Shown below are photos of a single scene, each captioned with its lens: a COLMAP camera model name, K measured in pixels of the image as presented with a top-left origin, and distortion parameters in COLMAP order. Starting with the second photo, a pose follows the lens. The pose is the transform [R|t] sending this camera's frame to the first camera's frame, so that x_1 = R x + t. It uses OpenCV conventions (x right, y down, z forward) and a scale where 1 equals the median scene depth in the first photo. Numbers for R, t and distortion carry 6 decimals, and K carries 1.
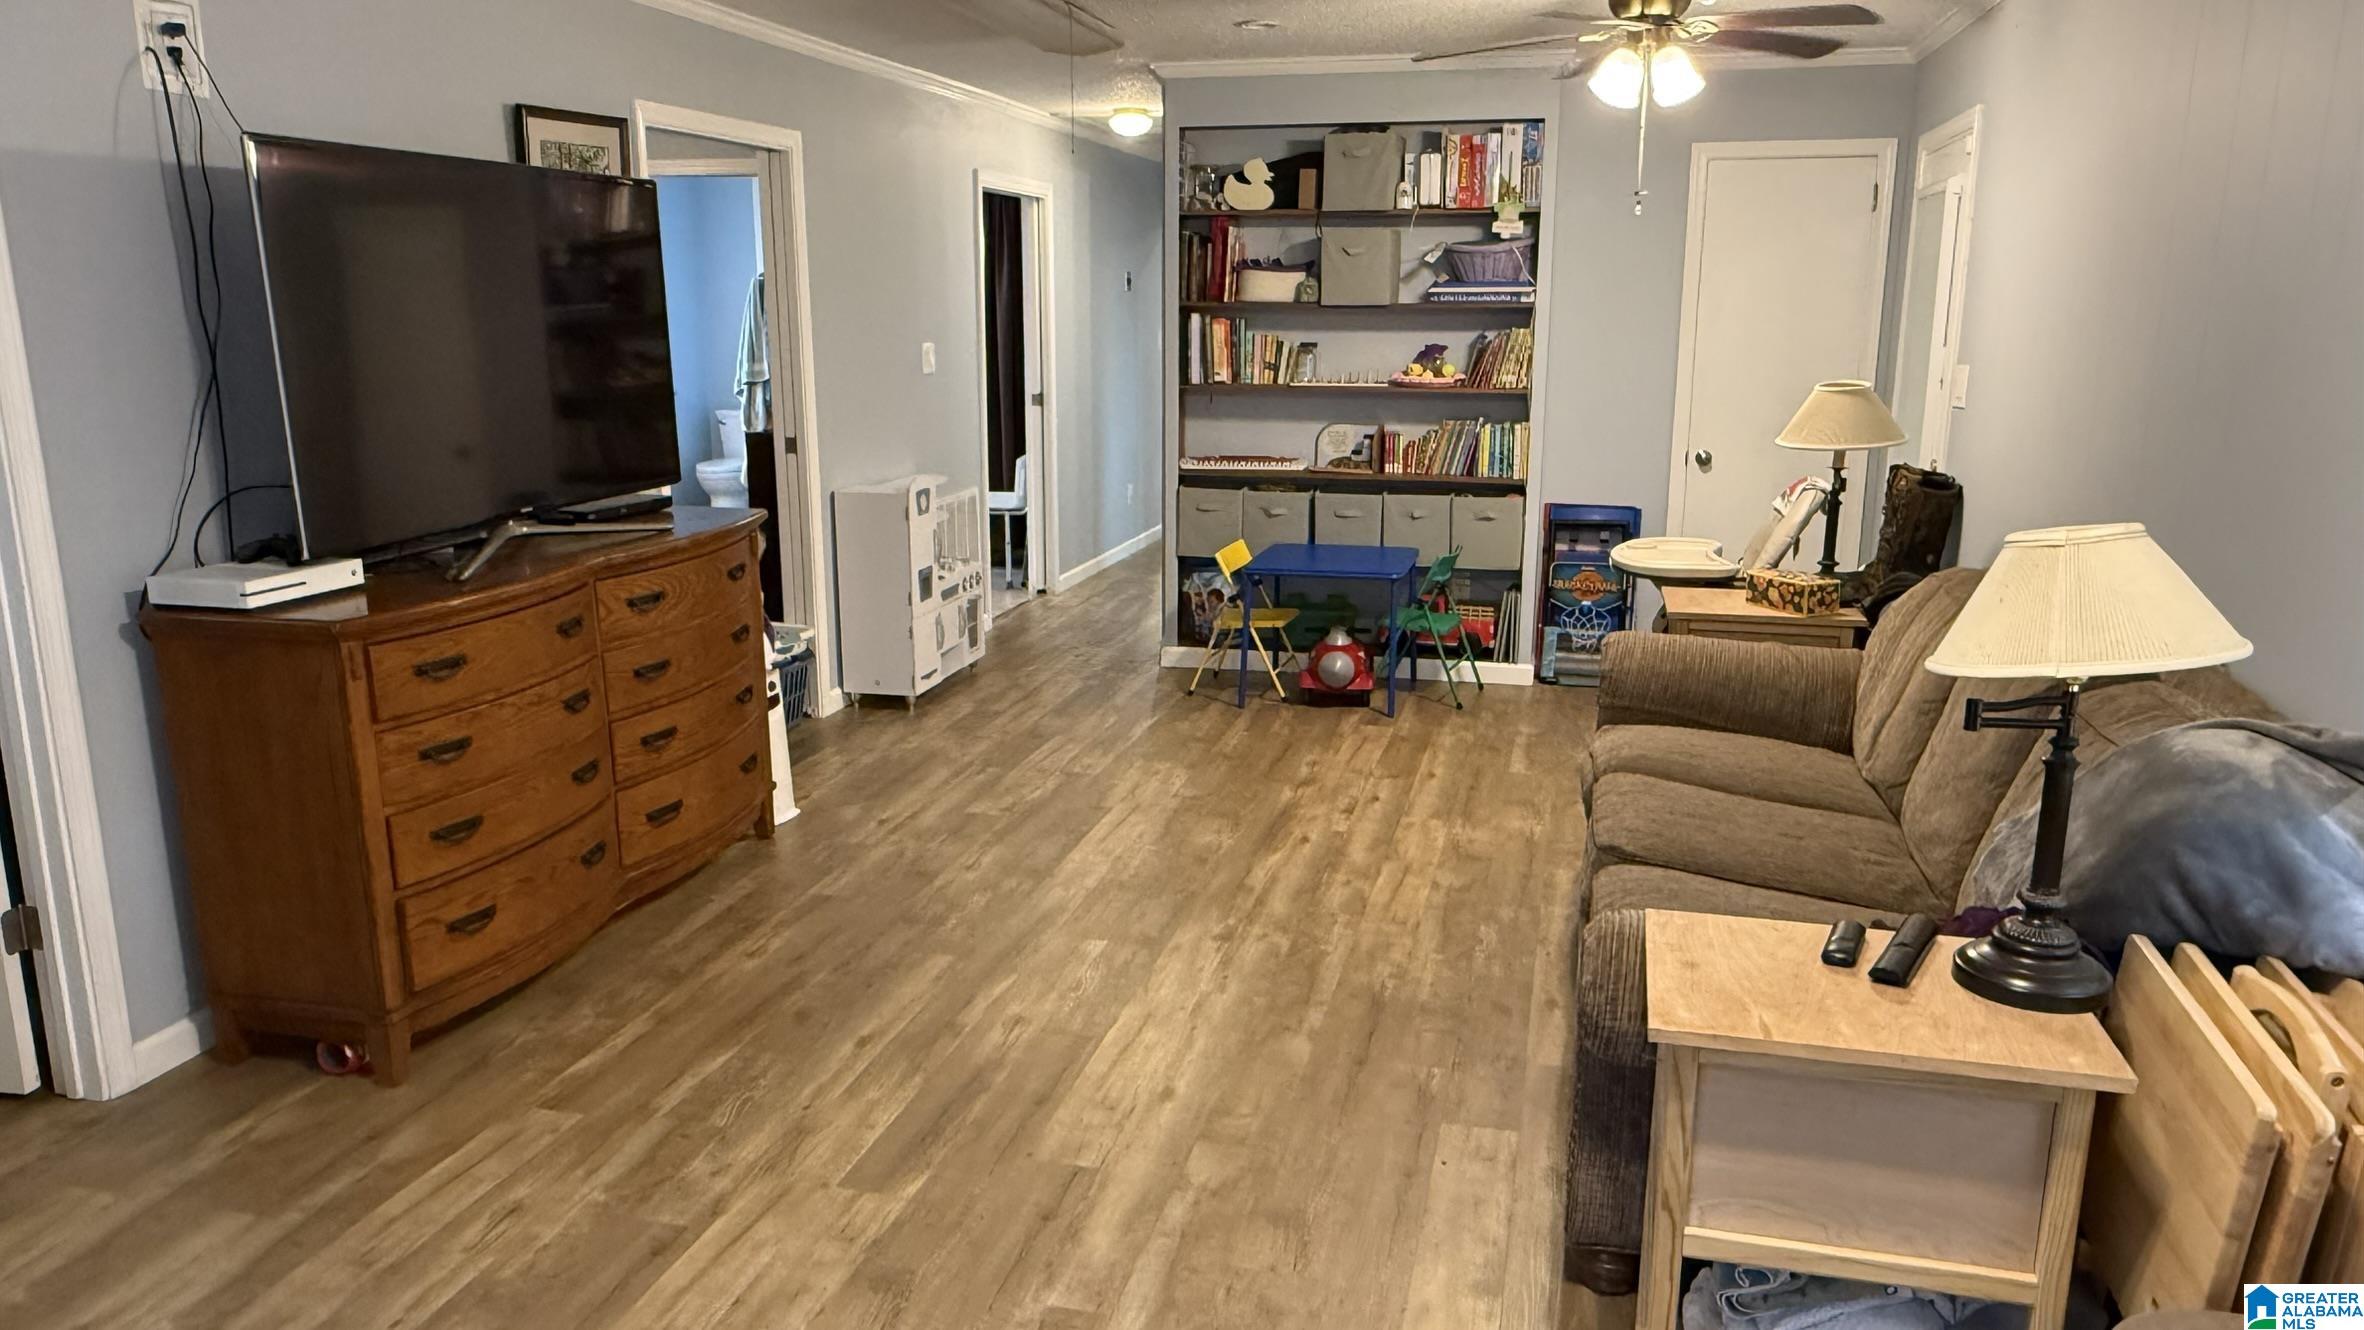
lens RADIAL K [[1599.3, 0, 1182.0], [0, 1599.3, 665.0], [0, 0, 1]] dist [0.000034, -0.000209]
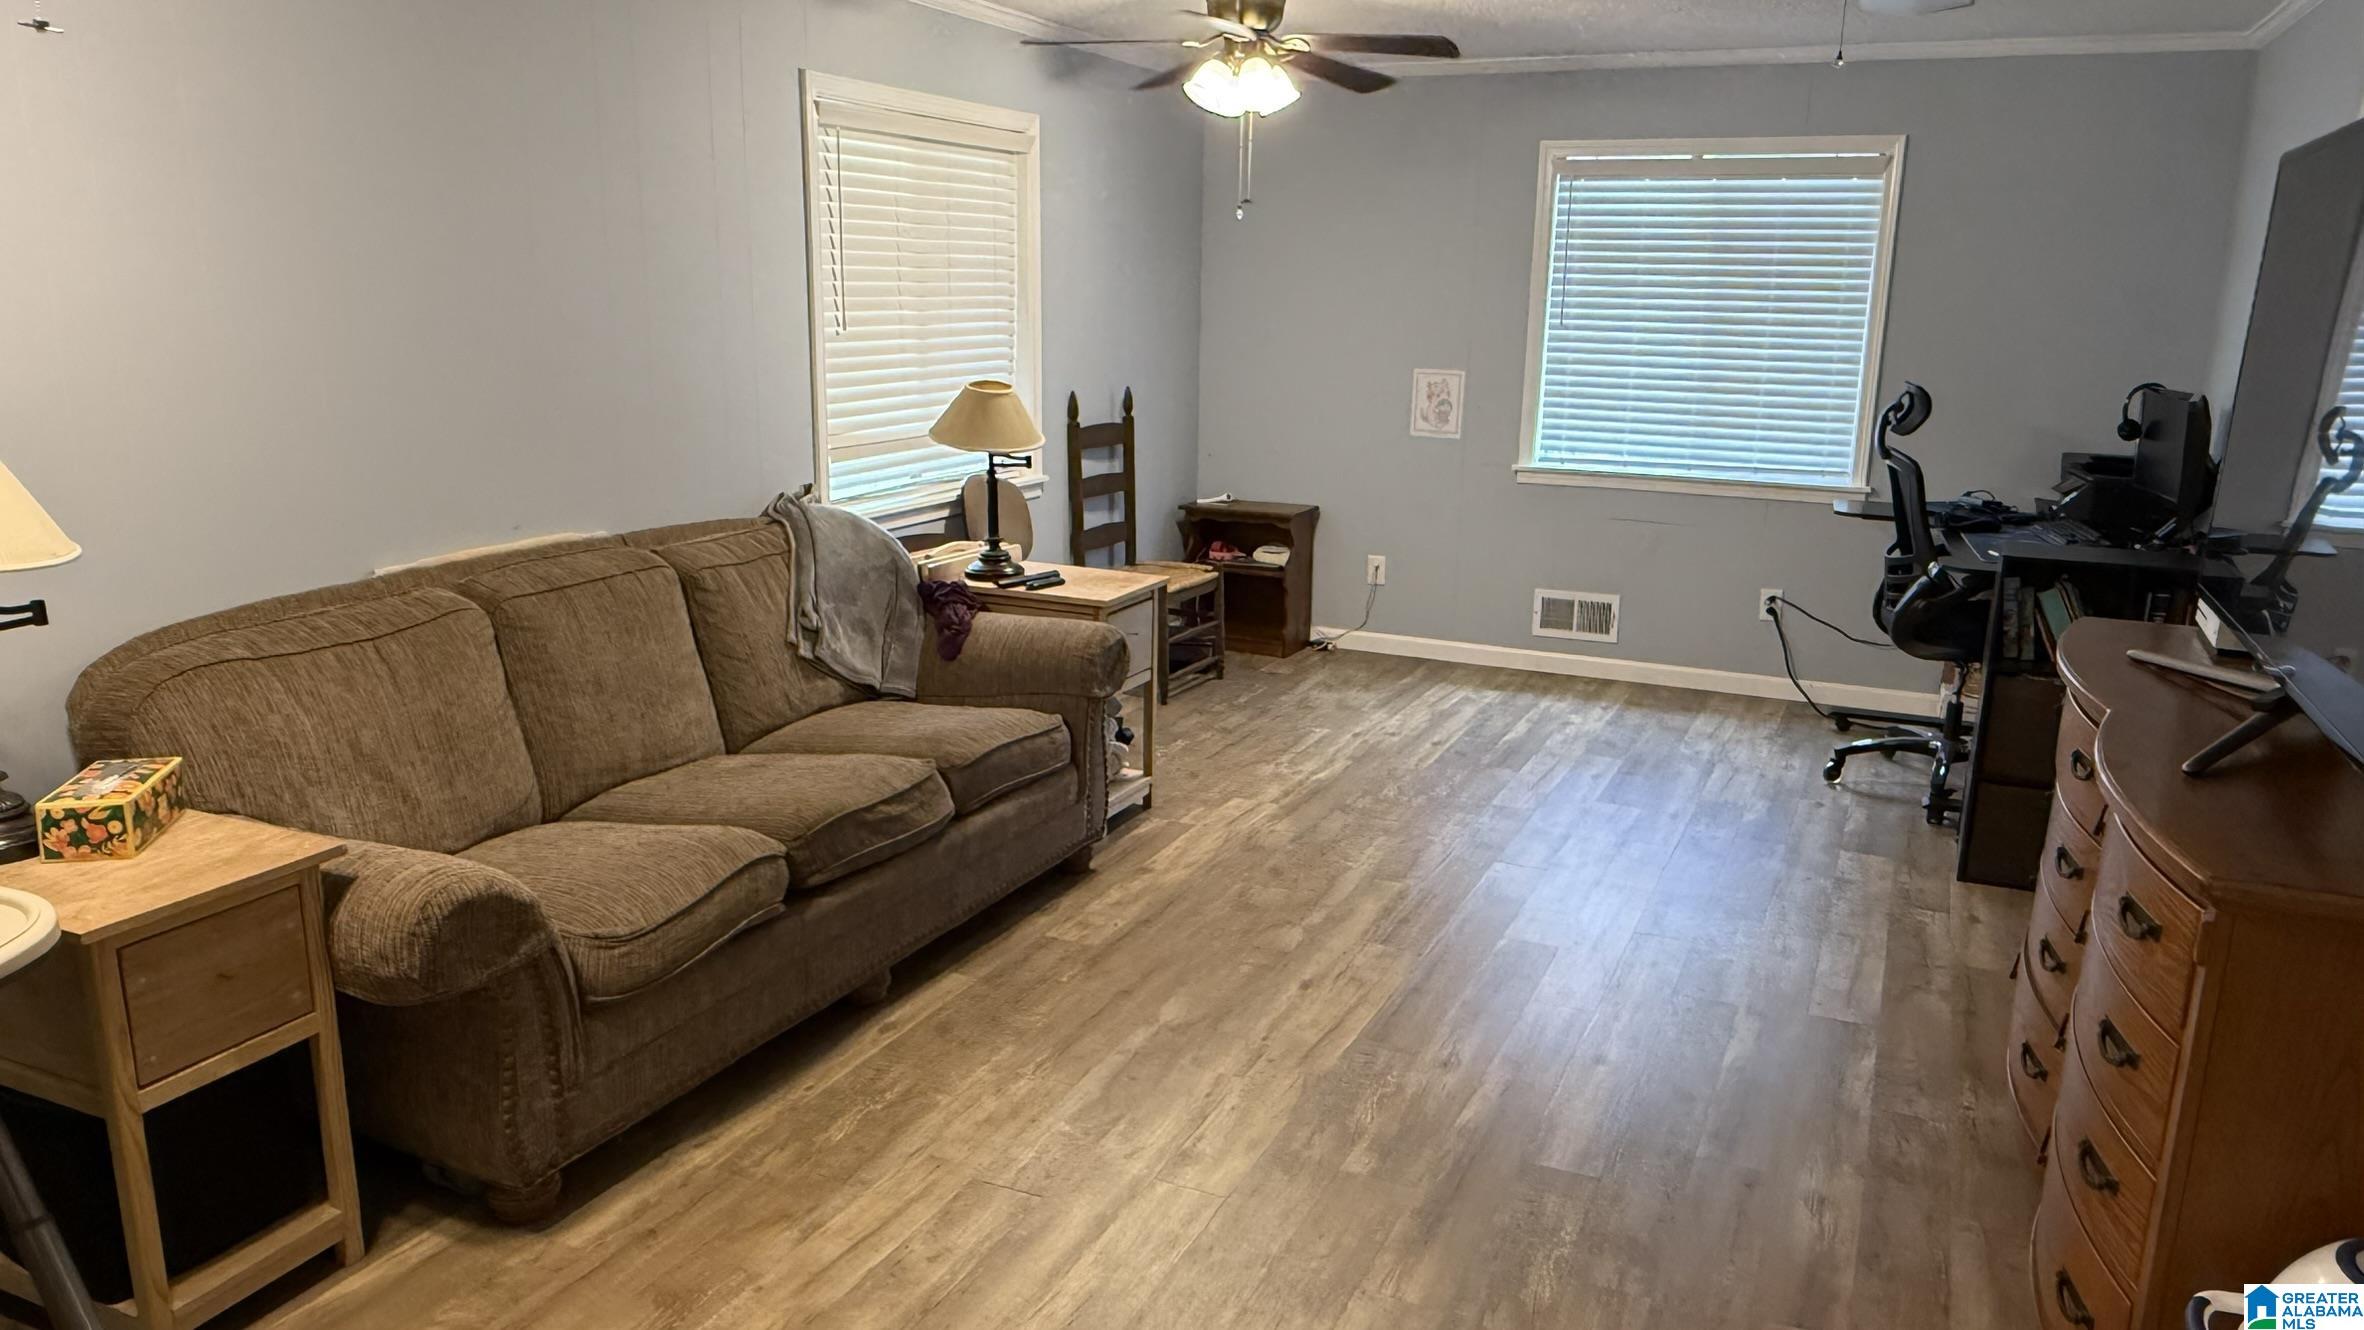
lens RADIAL K [[1599.3, 0, 1182.0], [0, 1599.3, 665.0], [0, 0, 1]] dist [0.000034, -0.000209]
pose [[-0.981985, -0.064567, 0.177586, -0.118826], [0.020793, 0.897179, 0.441177, -0.484216], [-0.187812, 0.436922, -0.879674, 2.054214]]
